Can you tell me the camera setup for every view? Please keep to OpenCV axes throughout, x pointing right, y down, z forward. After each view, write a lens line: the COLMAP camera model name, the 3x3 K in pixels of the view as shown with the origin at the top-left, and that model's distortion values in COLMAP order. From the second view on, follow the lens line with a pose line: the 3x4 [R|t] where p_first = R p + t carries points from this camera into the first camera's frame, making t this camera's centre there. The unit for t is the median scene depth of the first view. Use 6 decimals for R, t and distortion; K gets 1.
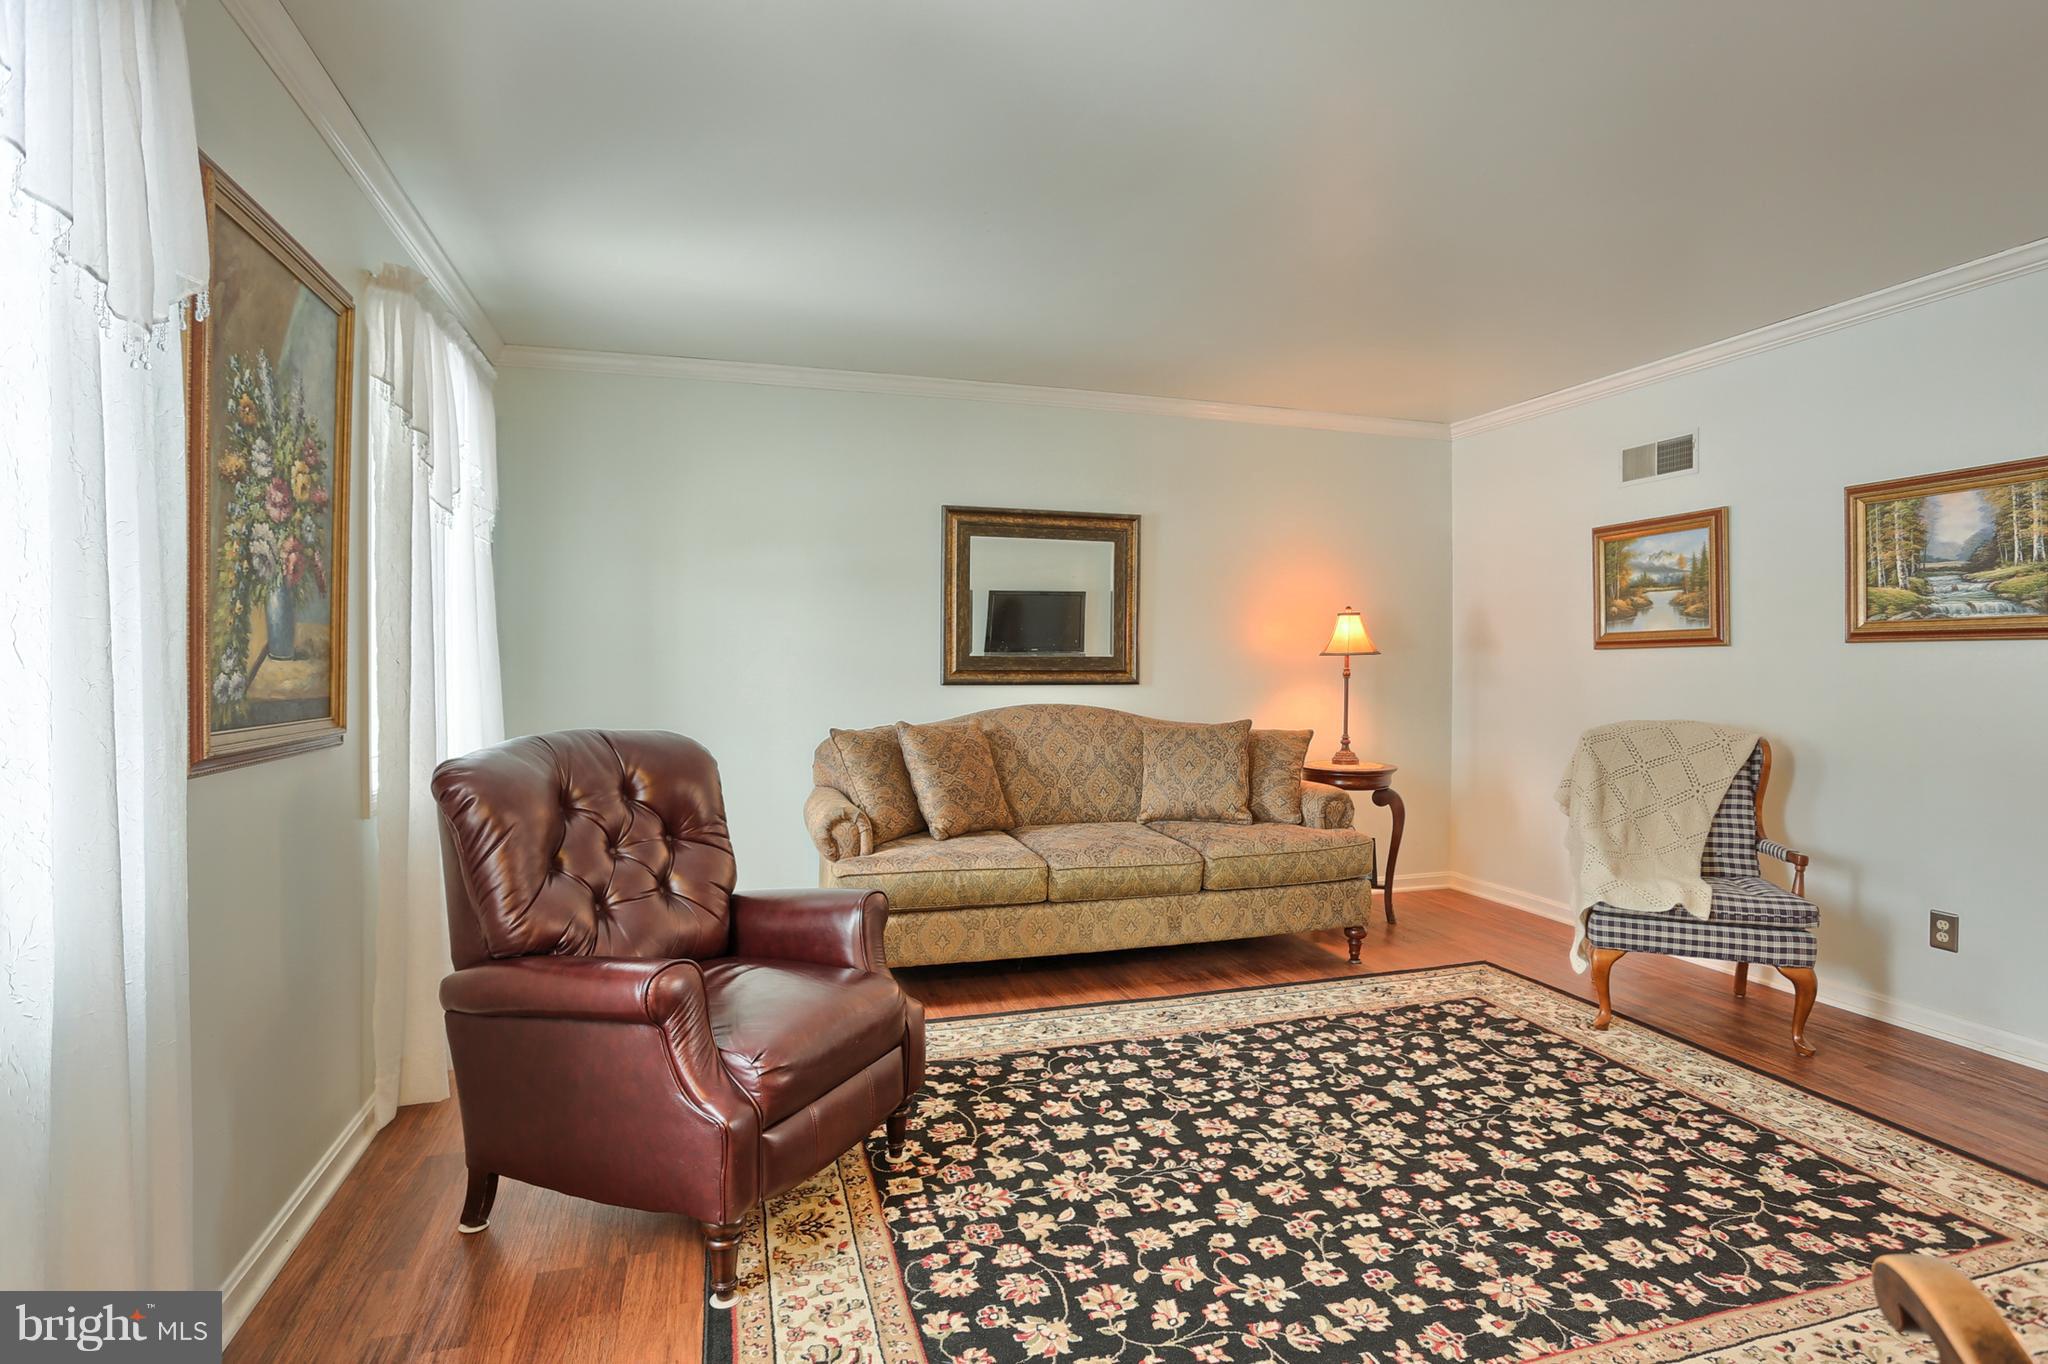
lens RADIAL K [[1064.8, 0, 996.3], [0, 1064.8, 681.0], [0, 0, 1]] dist [-0.060134, 0.025328]
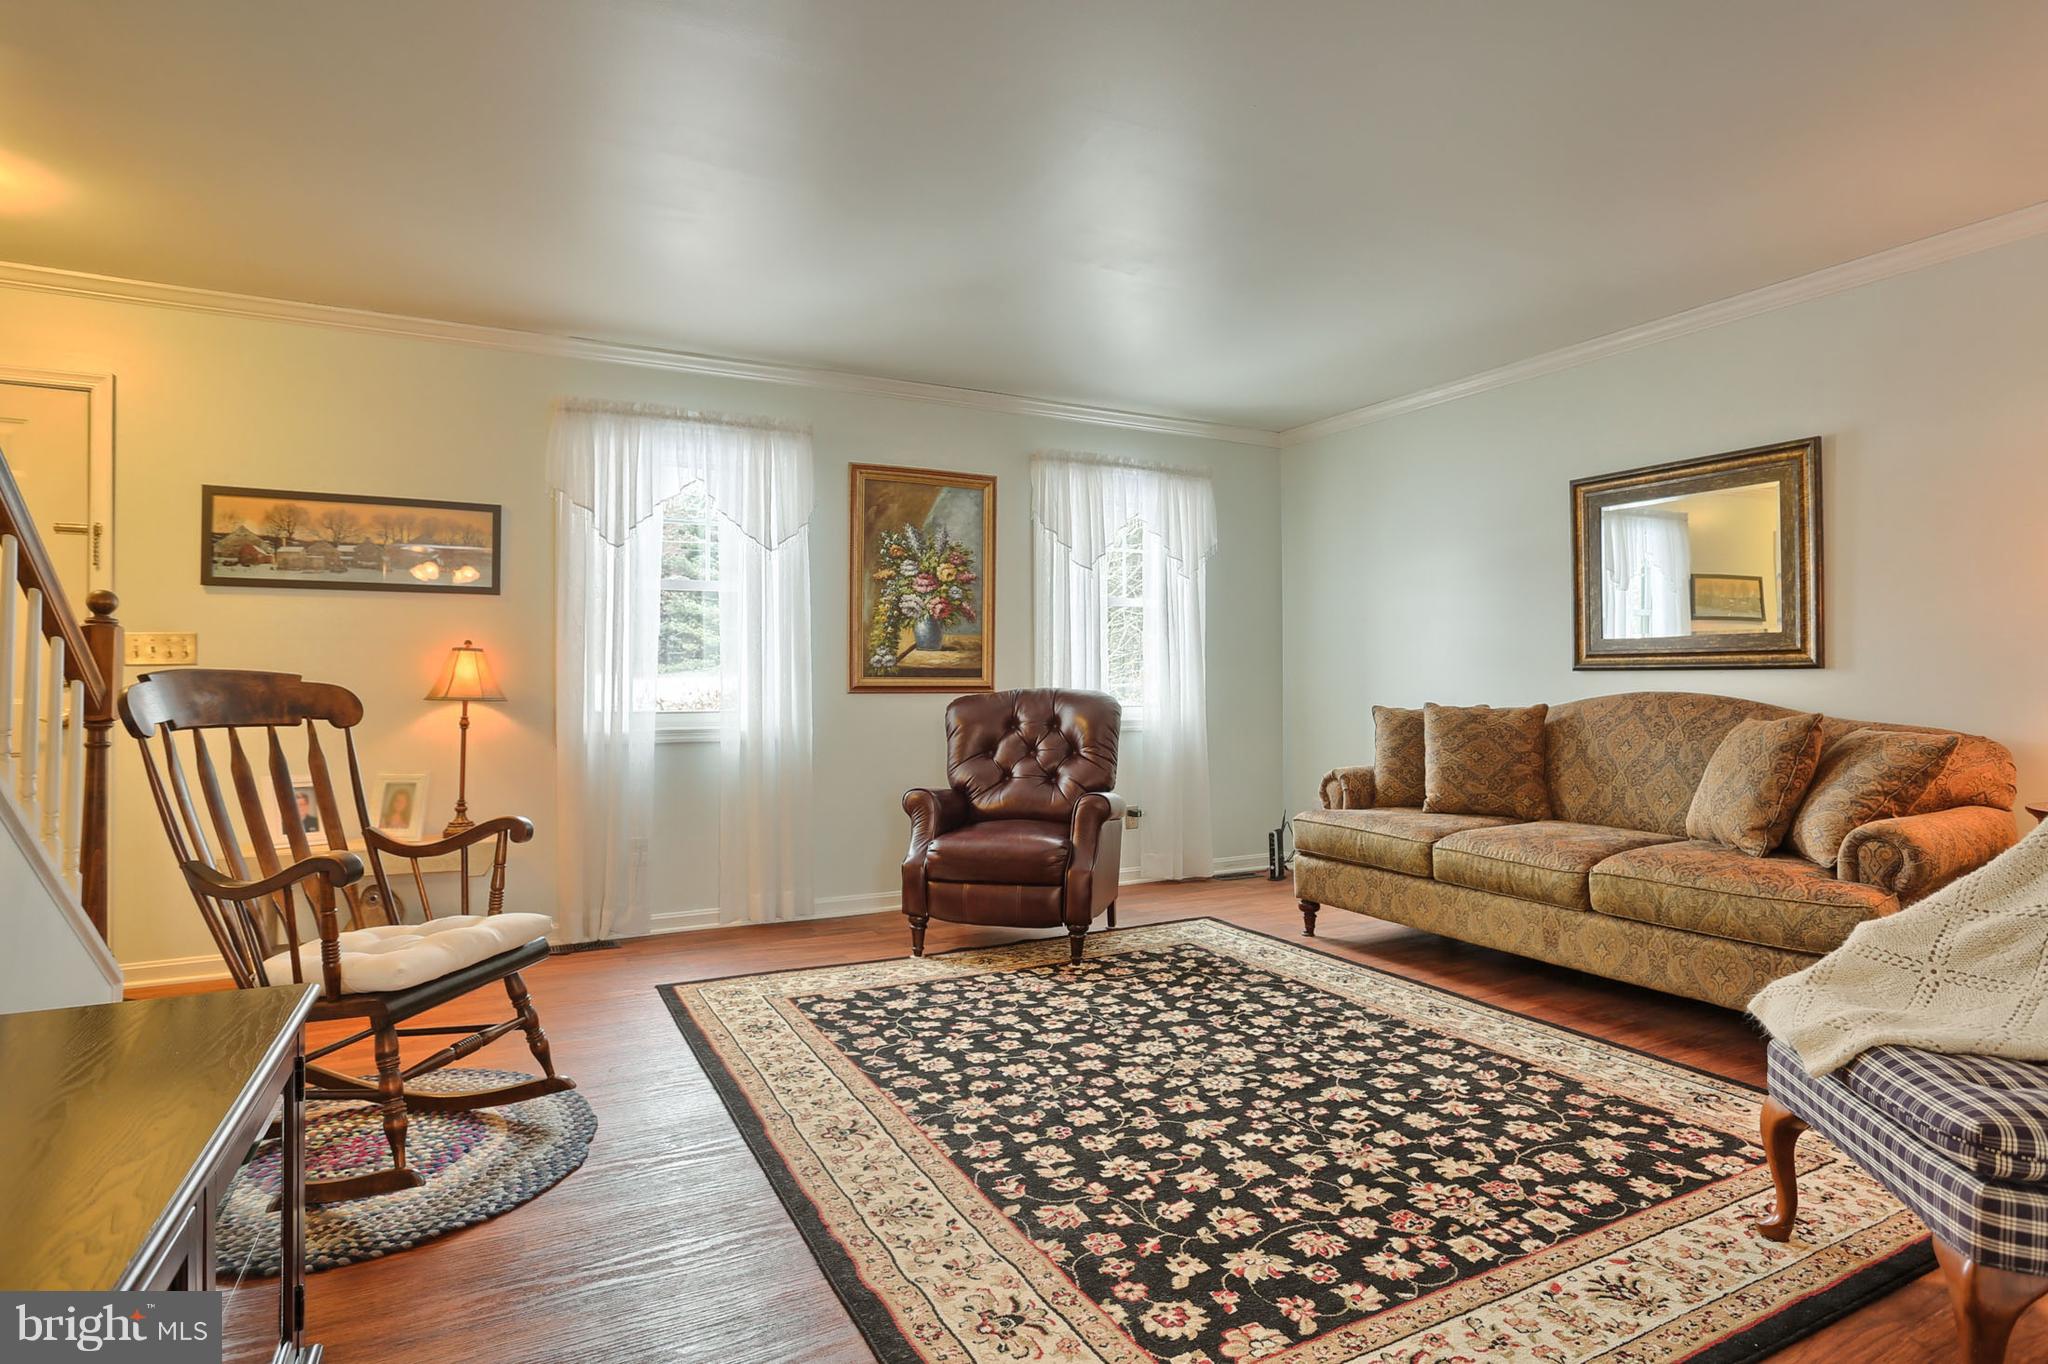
lens RADIAL K [[1107.8, 0, 1029.9], [0, 1107.8, 696.3], [0, 0, 1]] dist [-0.041170, 0.000817]
pose [[0.170466, 0.012502, -0.985284, 1.414466], [-0.011235, 0.999879, 0.010743, 0.038047], [0.985300, 0.009238, 0.170586, 0.619851]]
